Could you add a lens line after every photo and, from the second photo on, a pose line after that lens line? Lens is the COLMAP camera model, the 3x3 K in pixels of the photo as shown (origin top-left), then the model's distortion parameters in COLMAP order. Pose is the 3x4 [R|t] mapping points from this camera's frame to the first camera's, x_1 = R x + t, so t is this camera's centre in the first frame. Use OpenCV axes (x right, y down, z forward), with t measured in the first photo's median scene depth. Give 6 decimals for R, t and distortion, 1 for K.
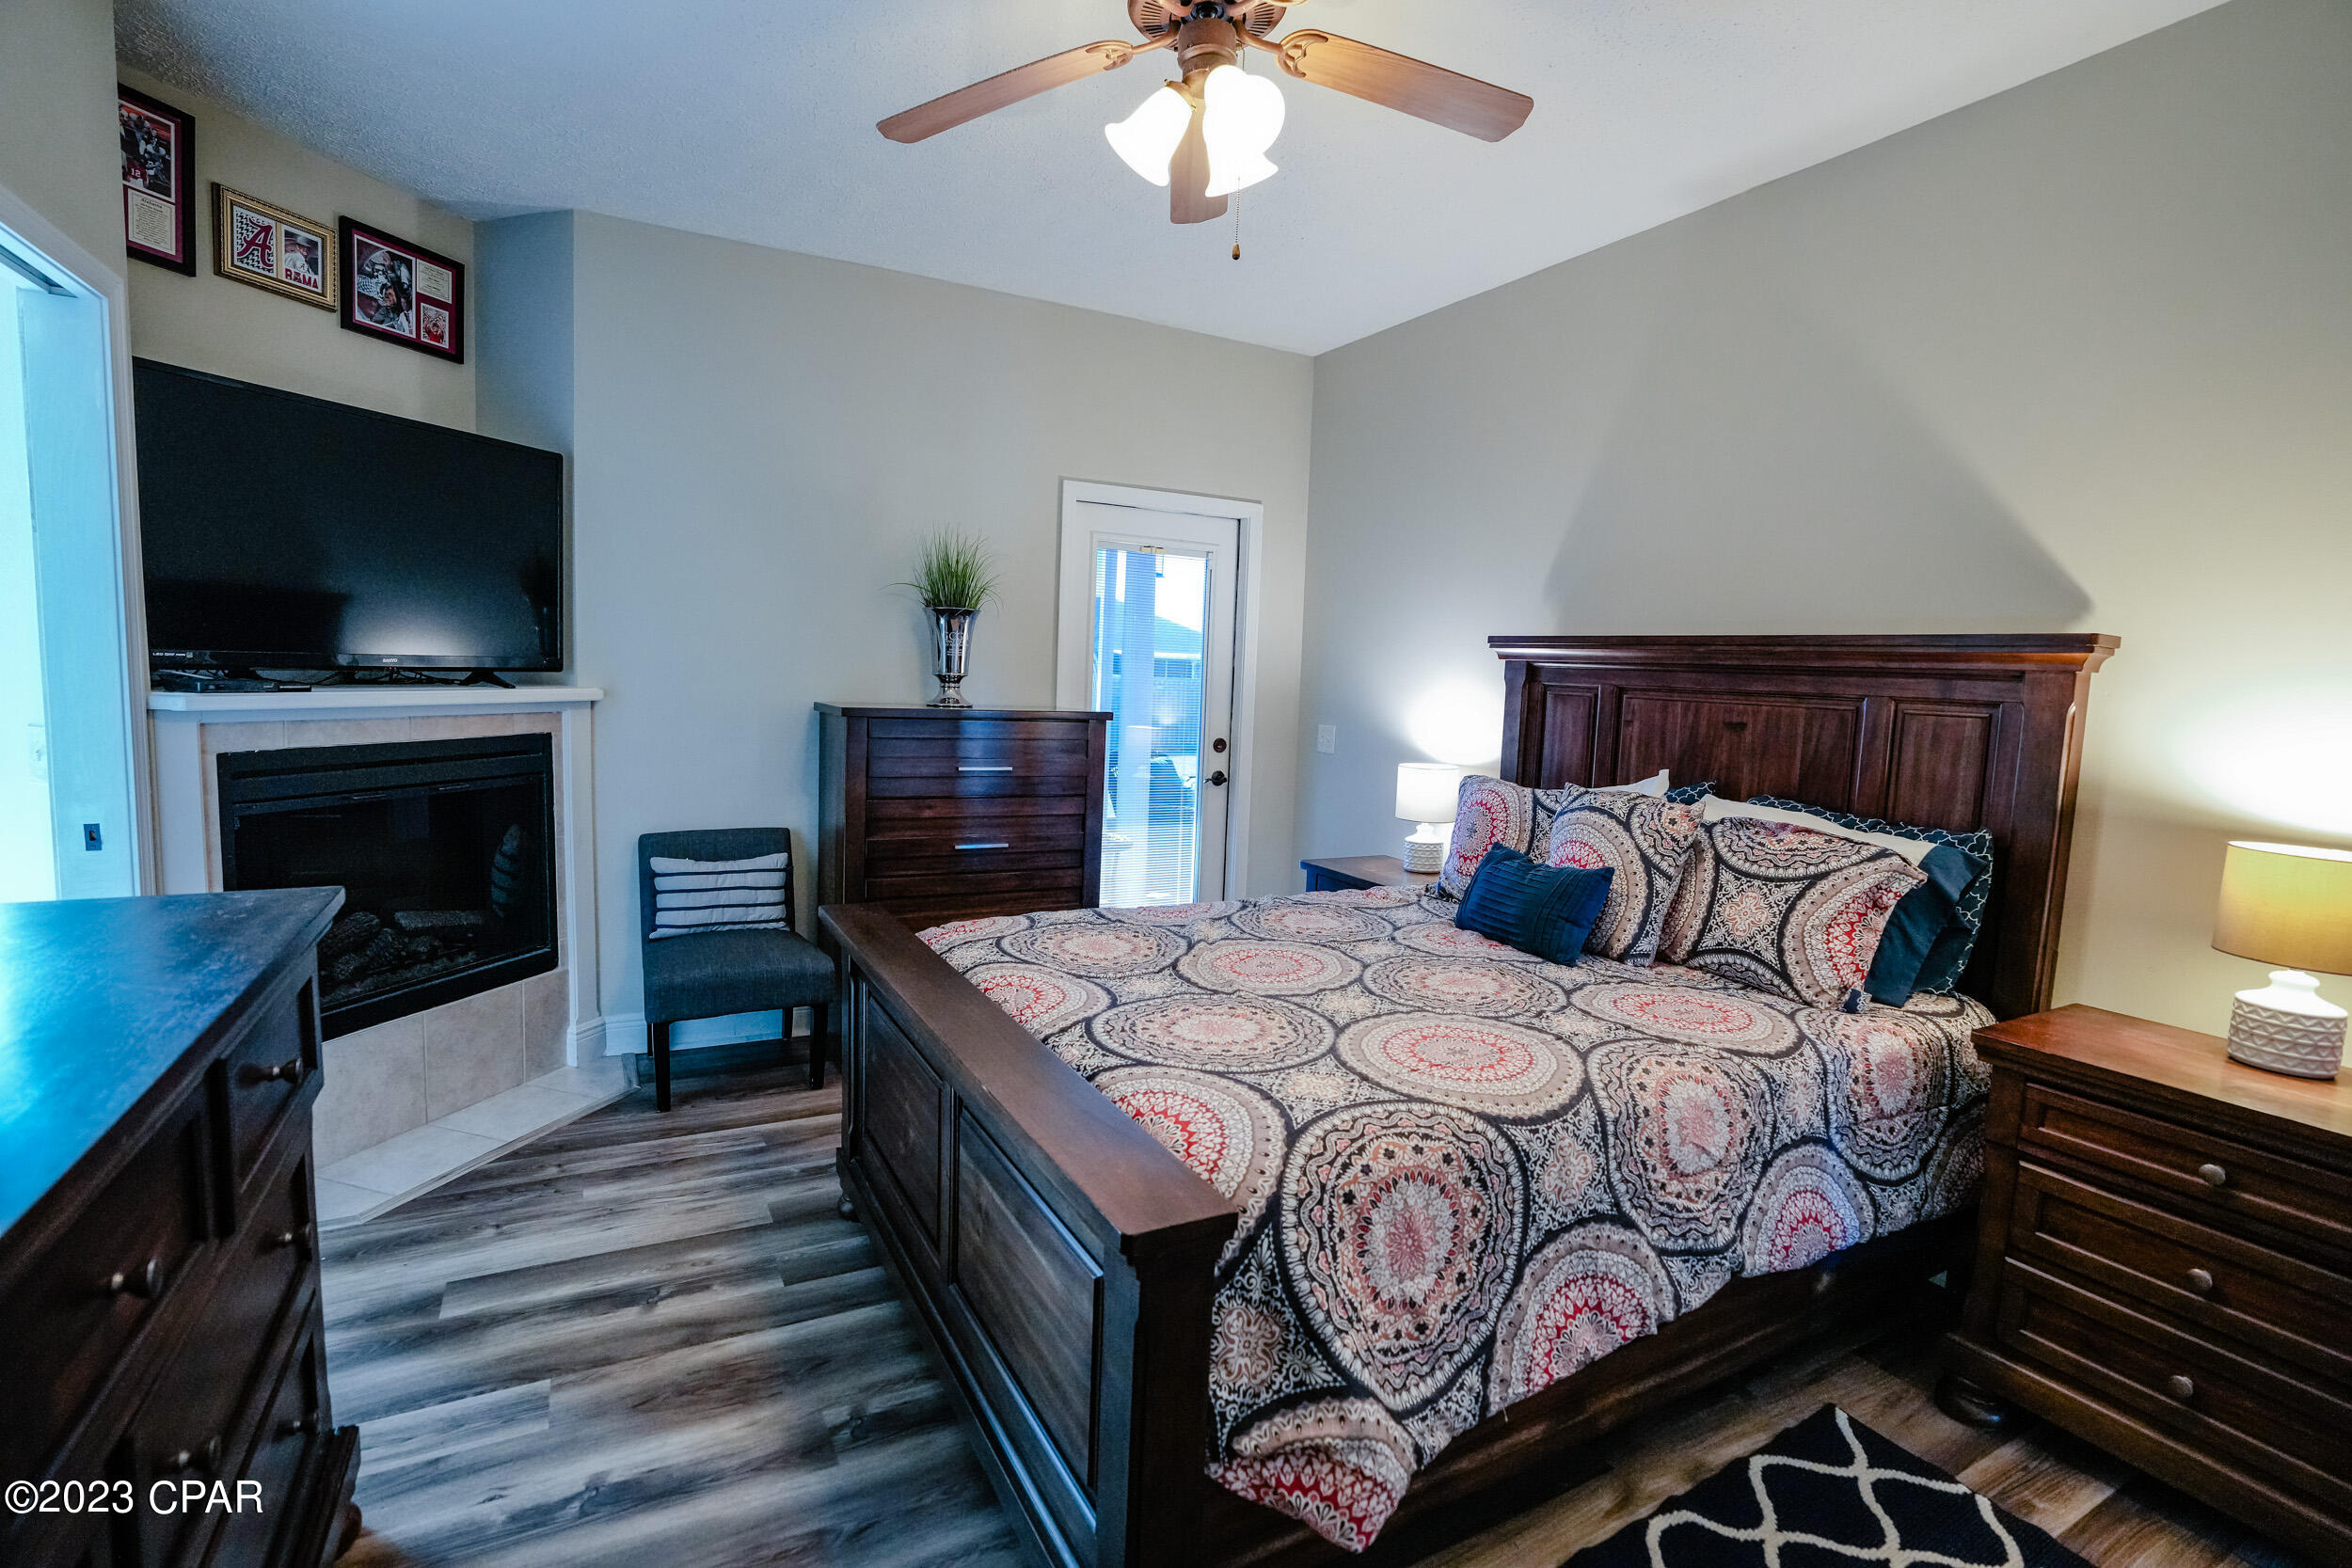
lens RADIAL K [[1091.4, 0, 1176.0], [0, 1091.4, 784.0], [0, 0, 1]] dist [-0.069241, 0.029211]
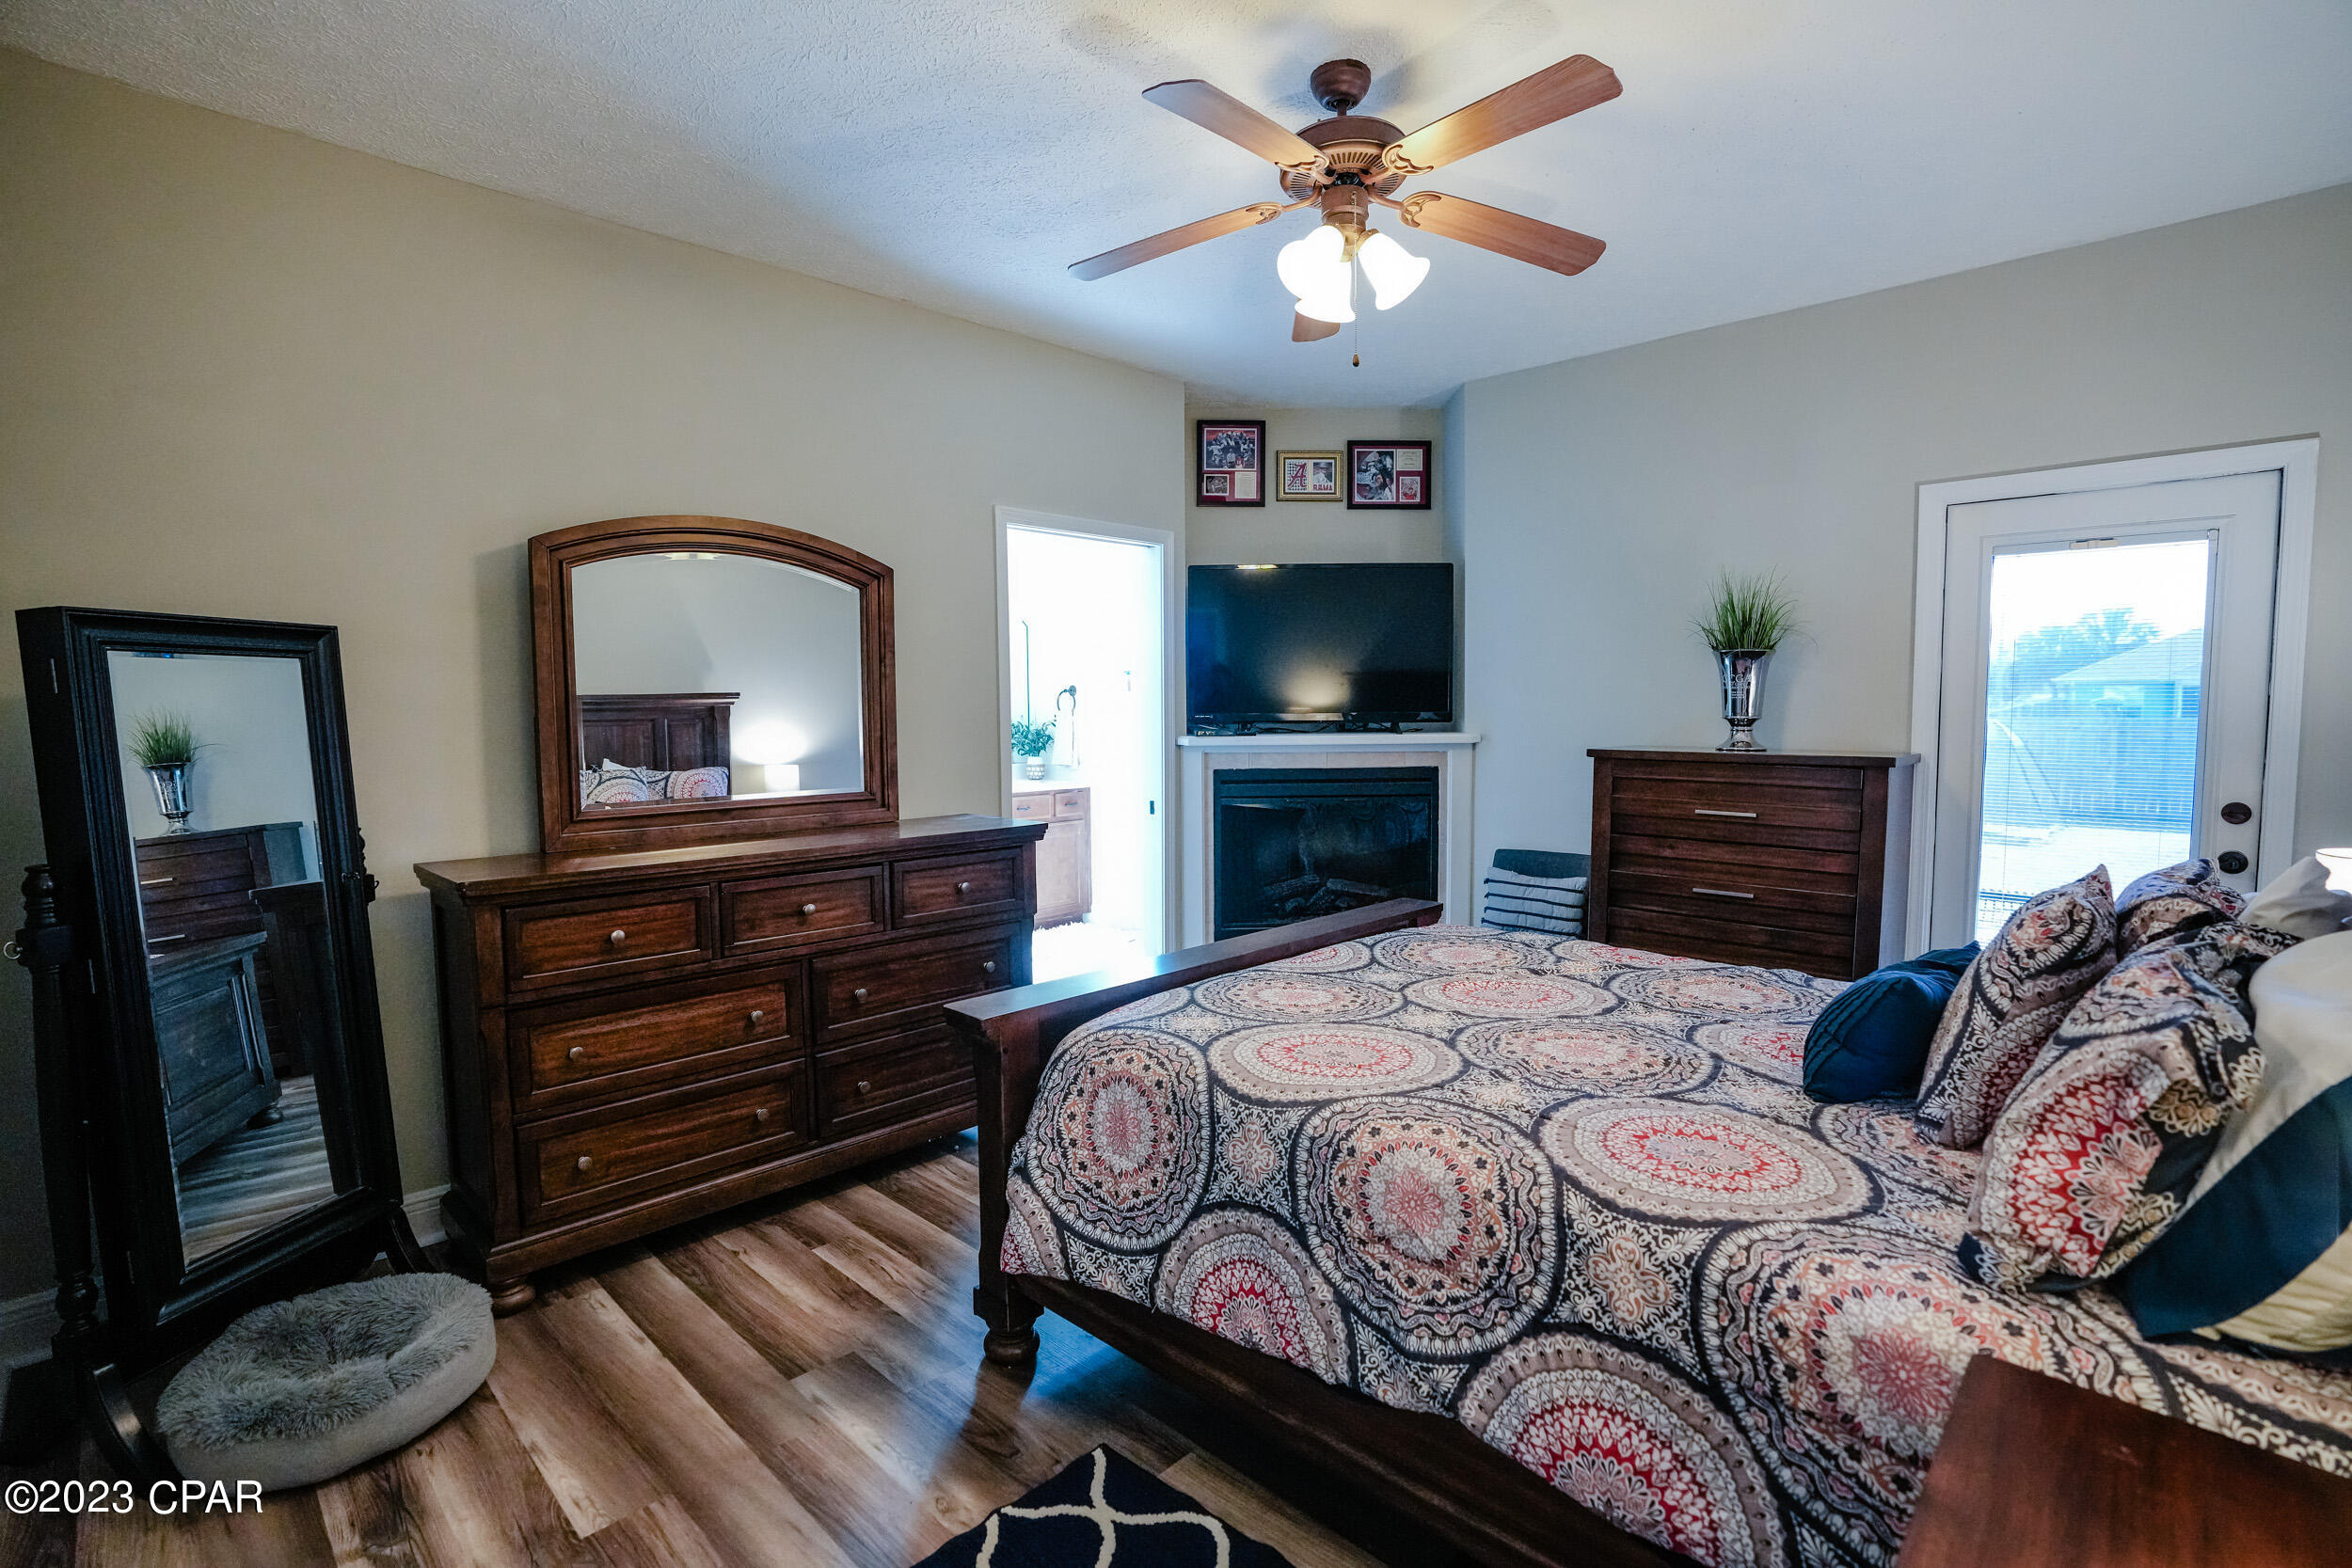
lens RADIAL K [[1091.4, 0, 1176.0], [0, 1091.4, 784.0], [0, 0, 1]] dist [-0.069241, 0.029211]
pose [[0.295458, 0.029007, -0.954915, 0.890529], [-0.080217, 0.996762, 0.005458, -0.008860], [0.951982, 0.074988, 0.296828, 0.369682]]
